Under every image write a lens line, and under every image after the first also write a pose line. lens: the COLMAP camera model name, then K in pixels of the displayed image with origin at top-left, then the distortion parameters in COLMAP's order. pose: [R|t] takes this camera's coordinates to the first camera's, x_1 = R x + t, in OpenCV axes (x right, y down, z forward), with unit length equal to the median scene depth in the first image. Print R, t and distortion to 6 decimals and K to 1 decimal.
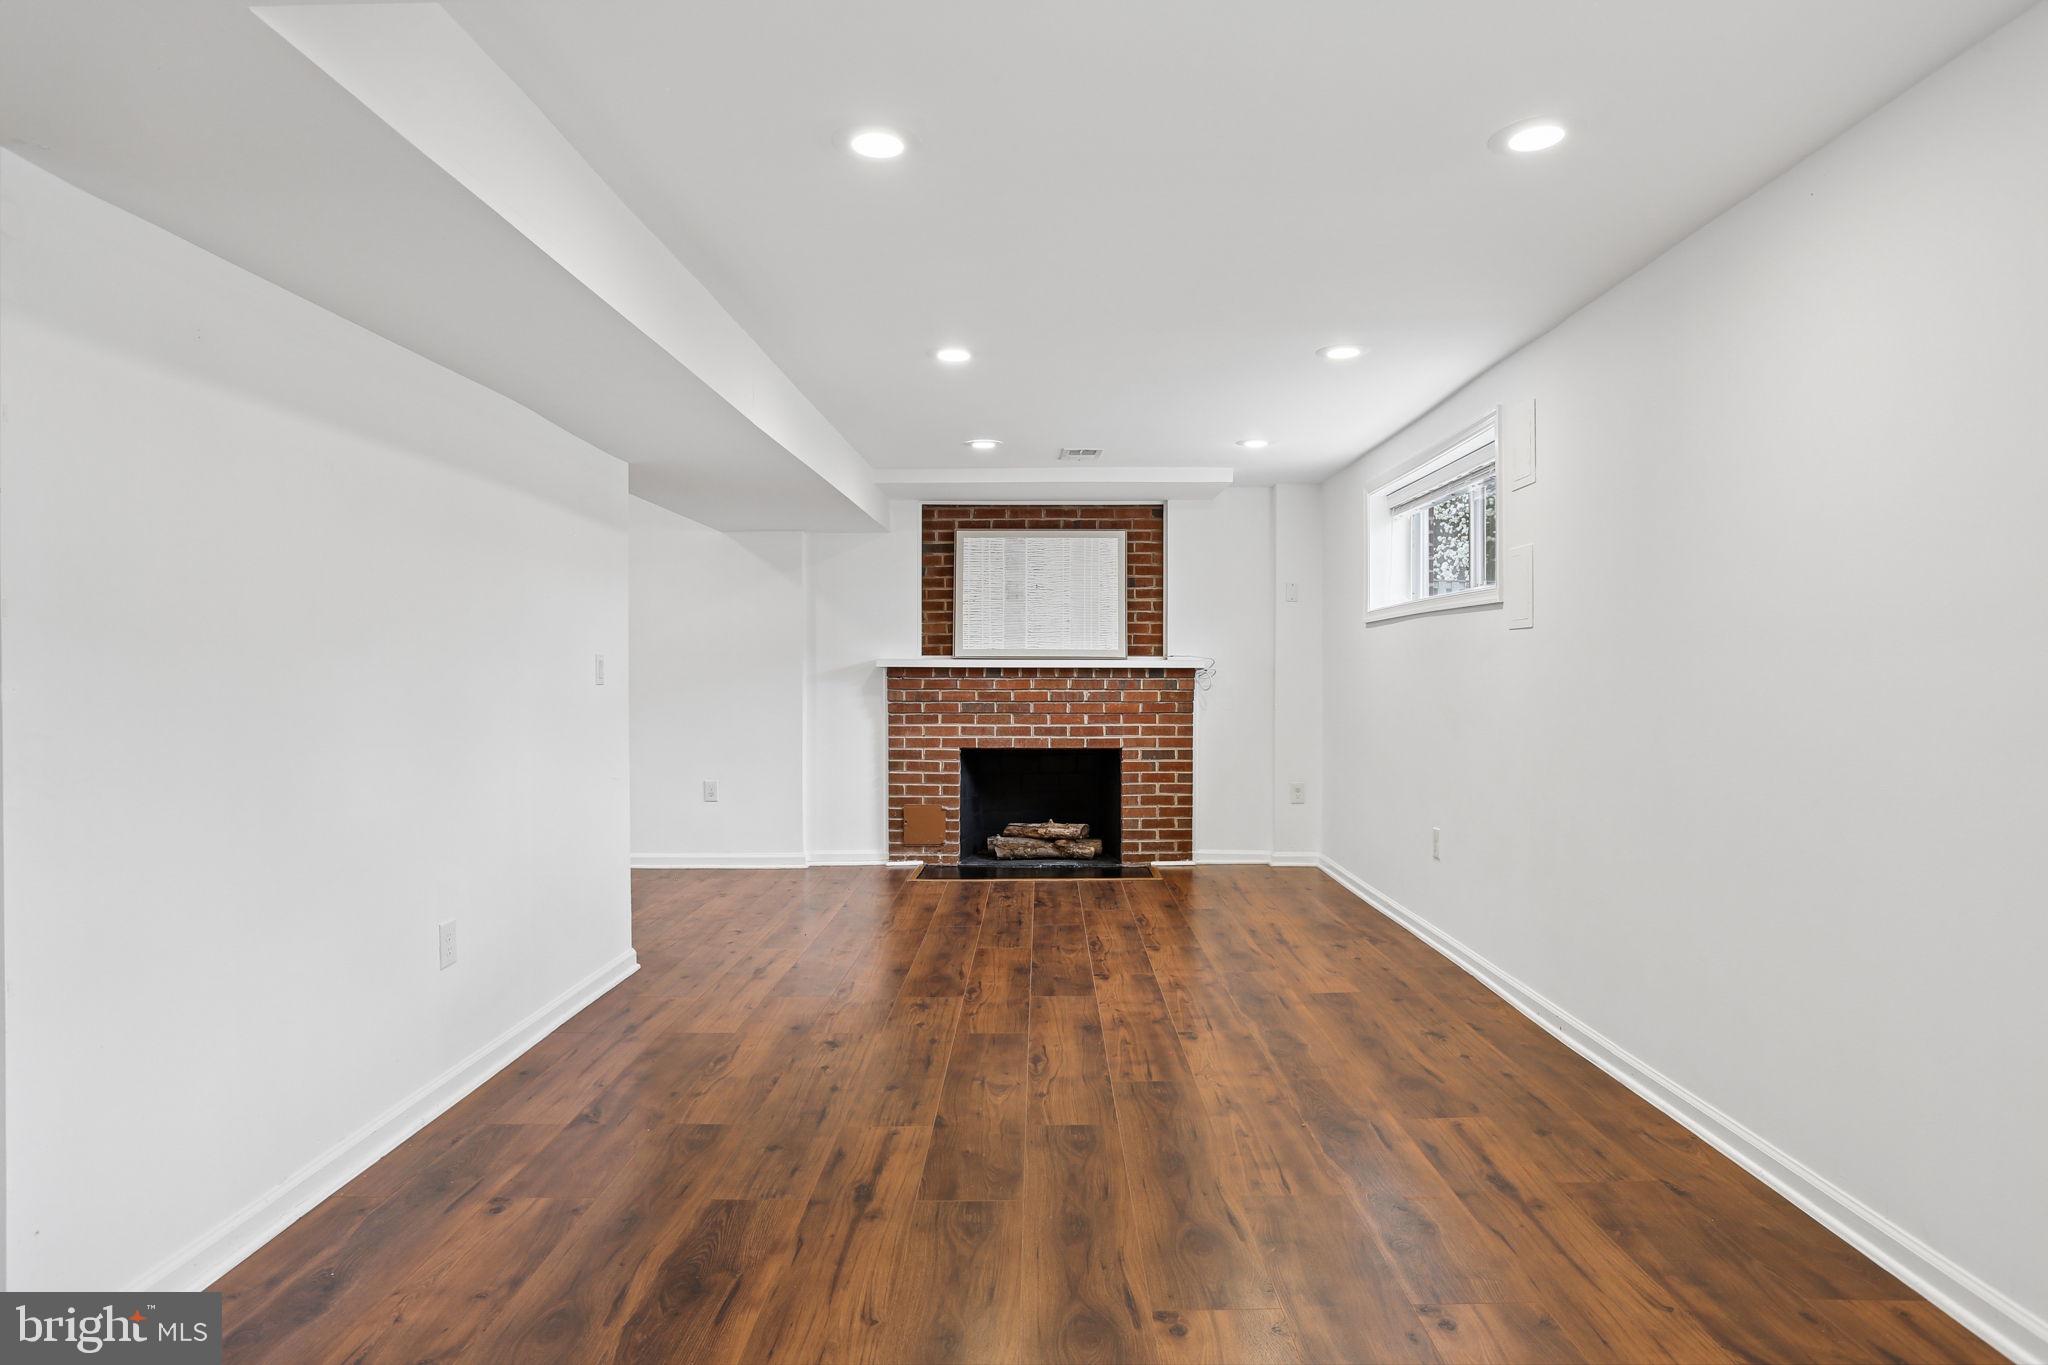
lens RADIAL K [[1191.7, 0, 1027.1], [0, 1191.7, 681.2], [0, 0, 1]] dist [-0.027767, 0.010003]
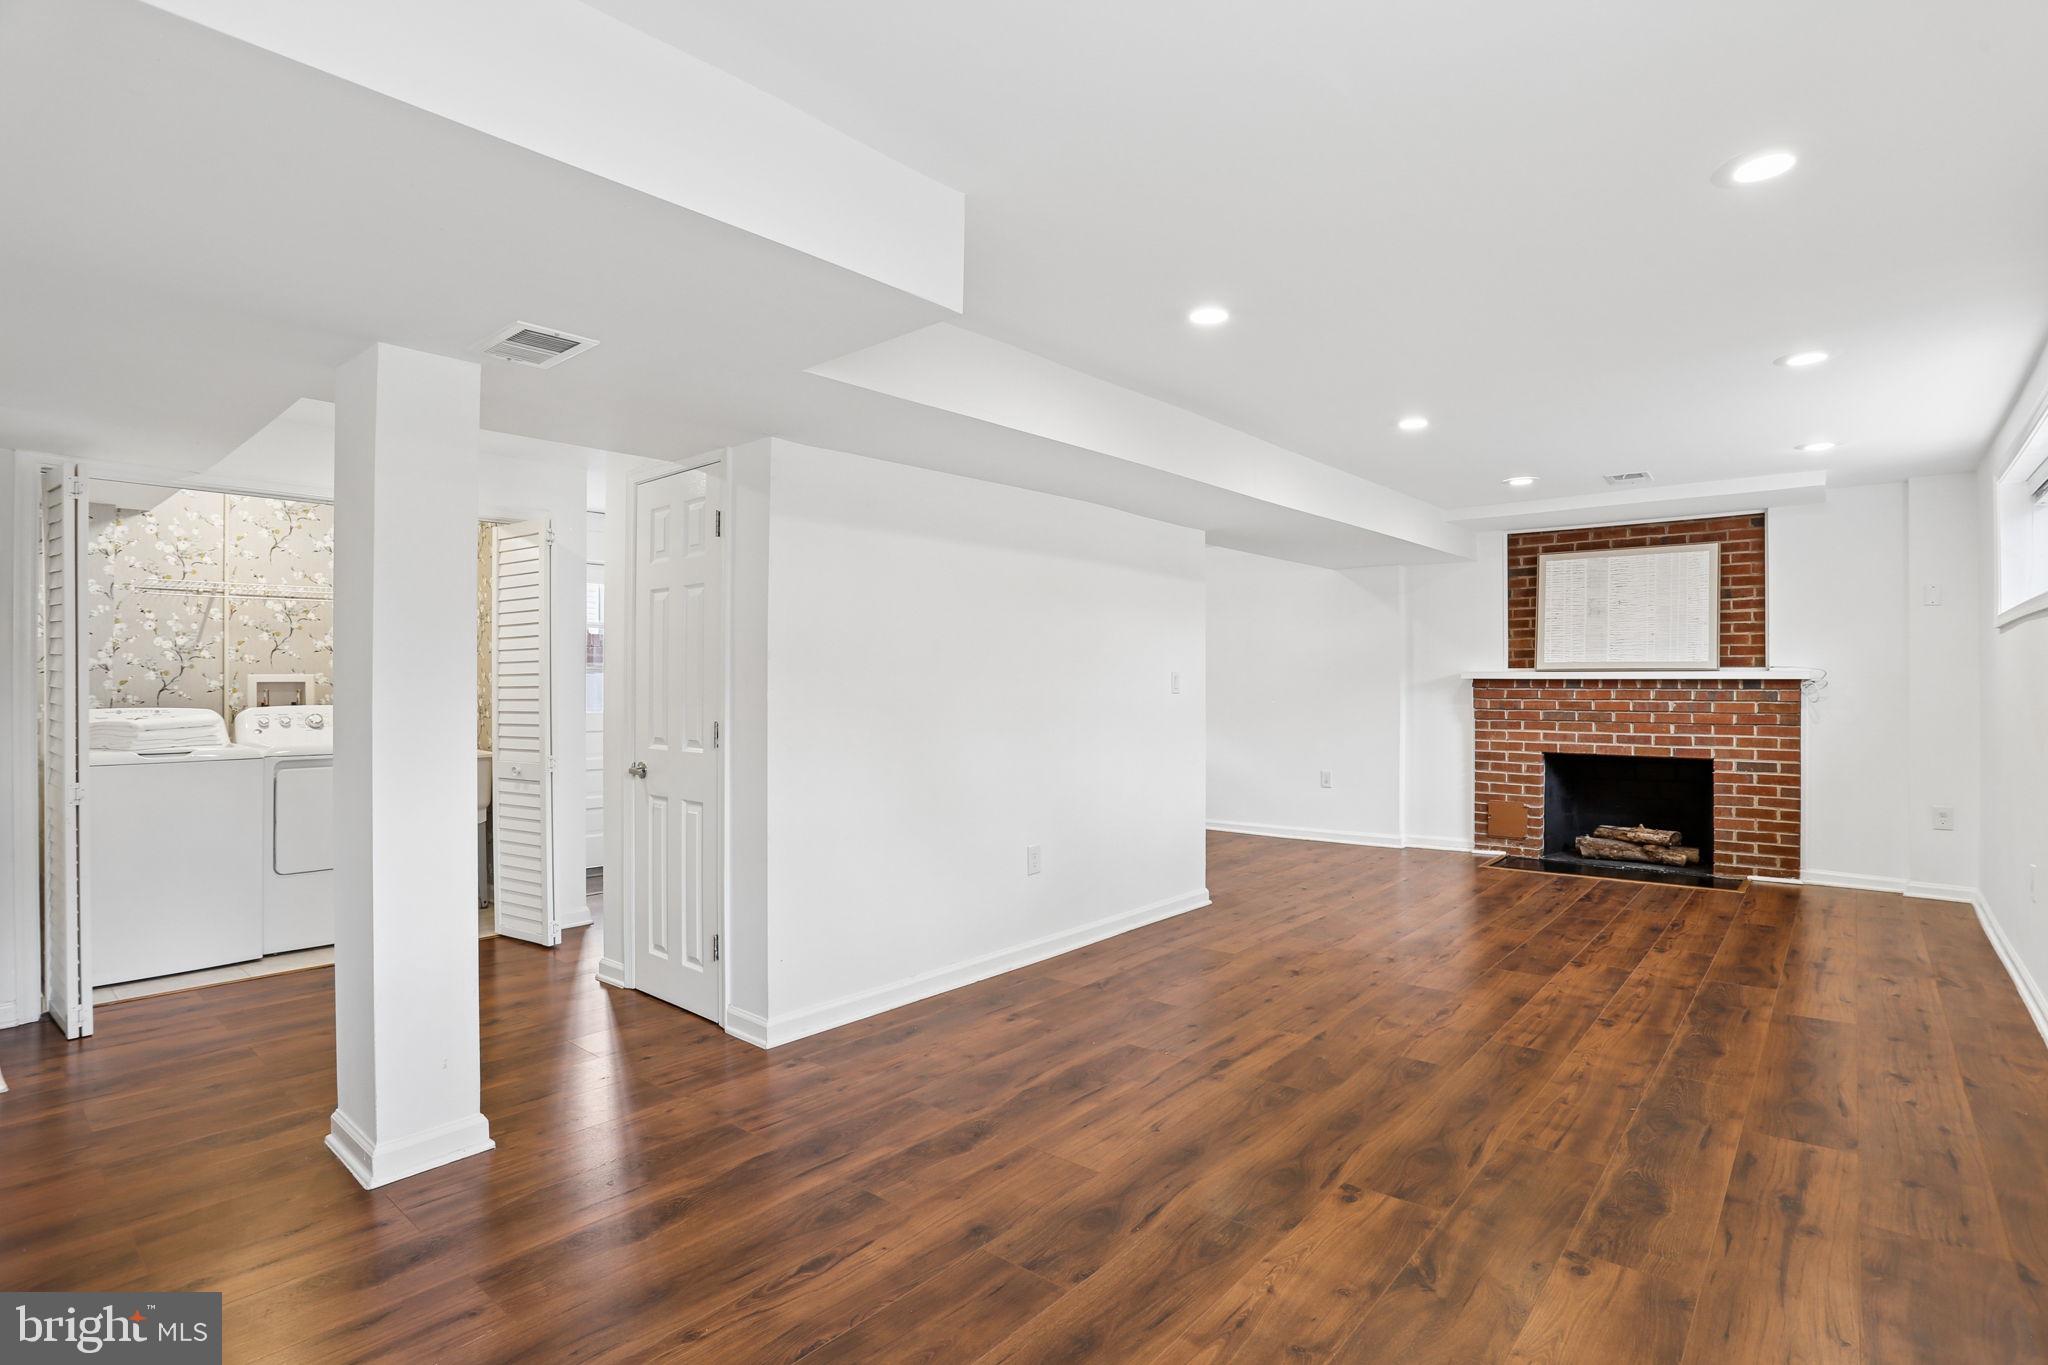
lens RADIAL K [[1008.0, 0, 1018.6], [0, 1008.0, 678.3], [0, 0, 1]] dist [-0.026131, 0.018558]
pose [[0.774918, -0.004047, -0.632049, 0.160020], [-0.001983, 0.999959, -0.008833, -0.003301], [0.632059, 0.008098, 0.774878, -0.024774]]
